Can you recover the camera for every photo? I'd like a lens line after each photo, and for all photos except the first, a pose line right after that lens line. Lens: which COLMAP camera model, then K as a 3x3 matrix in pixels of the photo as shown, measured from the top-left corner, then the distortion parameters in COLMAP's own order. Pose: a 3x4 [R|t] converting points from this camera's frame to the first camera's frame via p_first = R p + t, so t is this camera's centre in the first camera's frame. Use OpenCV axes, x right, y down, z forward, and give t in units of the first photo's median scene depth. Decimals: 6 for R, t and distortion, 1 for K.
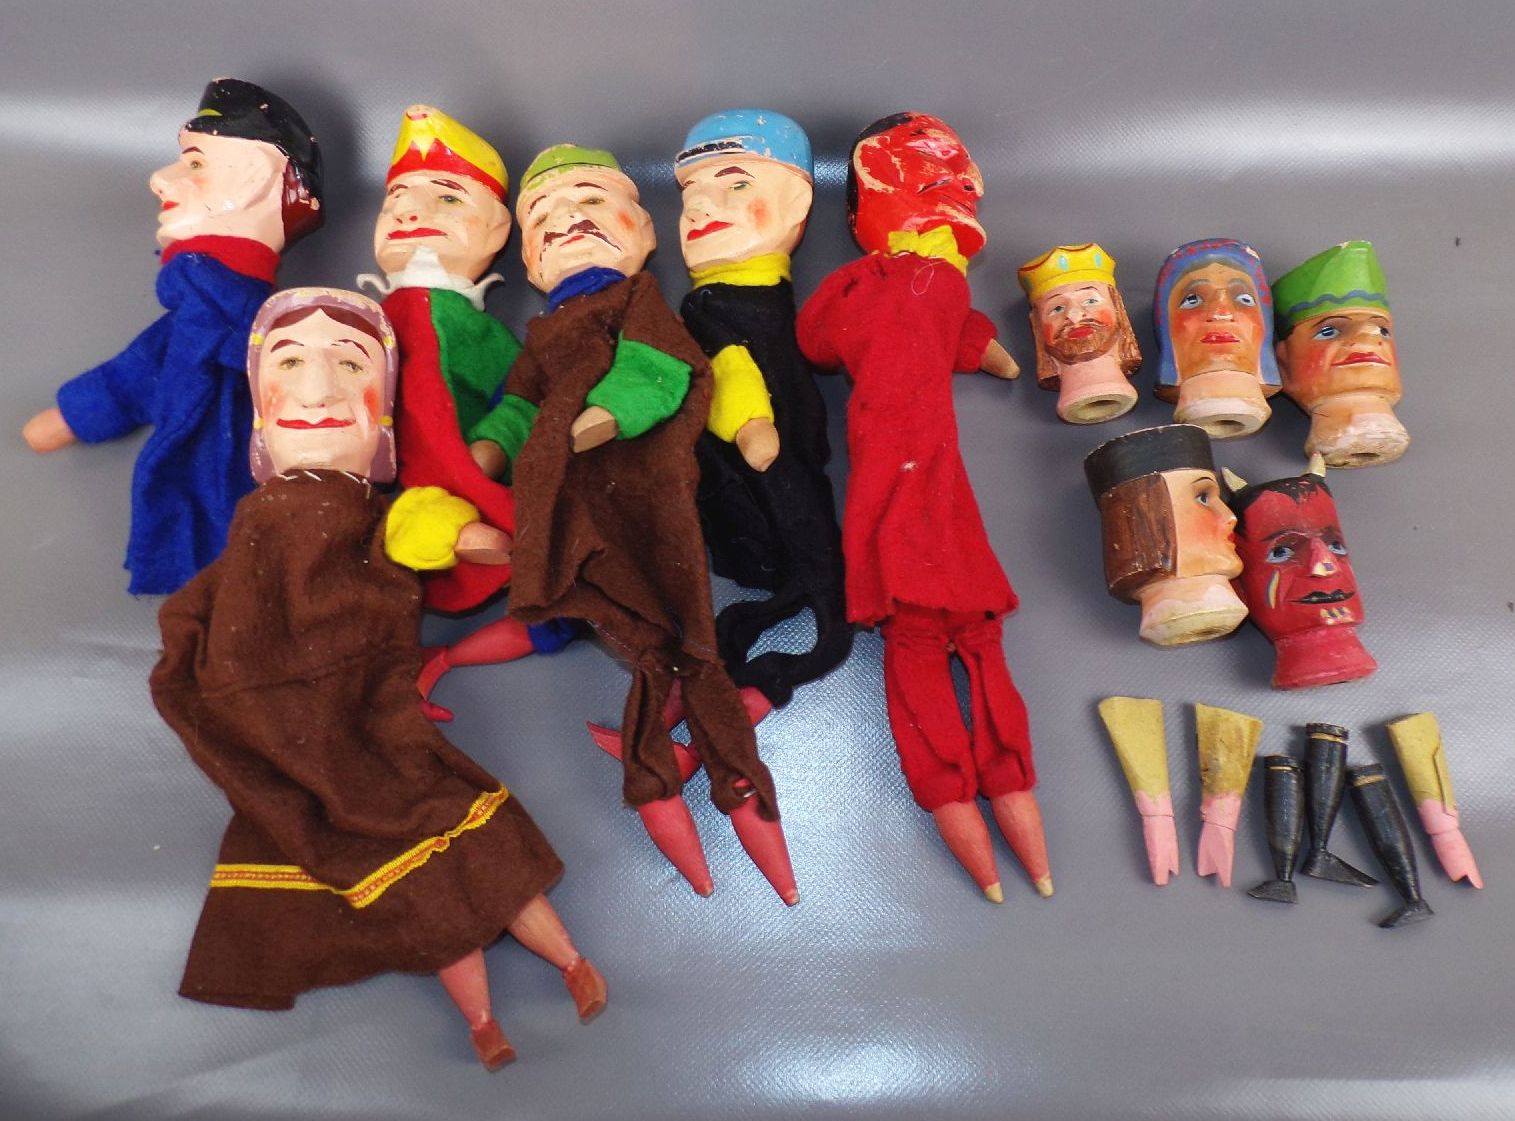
lens RADIAL K [[1165.4, 0, 757.5], [0, 1165.4, 560.5], [0, 0, 1]] dist [-0.011591, -0.005149]
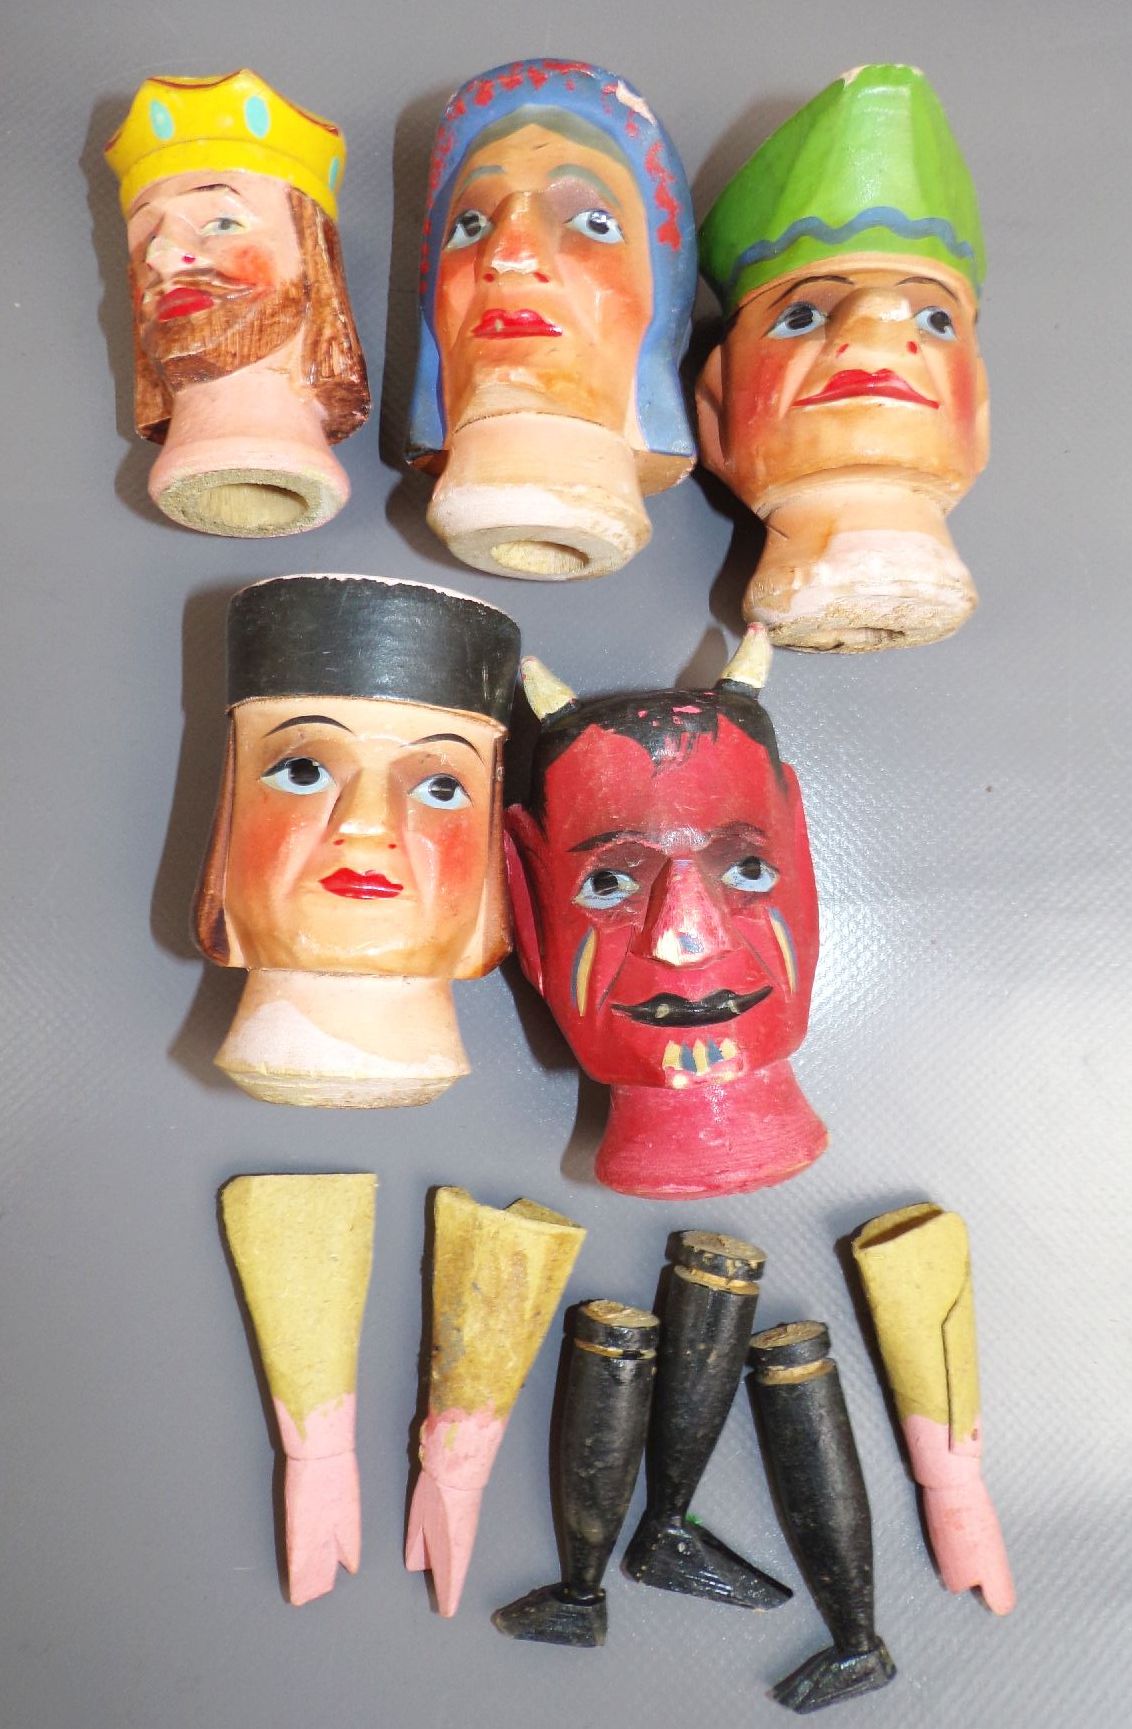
lens RADIAL K [[1124.5, 0, 566.0], [0, 1124.5, 864.5], [0, 0, 1]] dist [0.000442, -0.004104]
pose [[0.999565, 0.013915, 0.025992, 0.409418], [-0.018789, 0.980044, 0.197893, -0.088021], [-0.022720, -0.198295, 0.979879, 0.591514]]
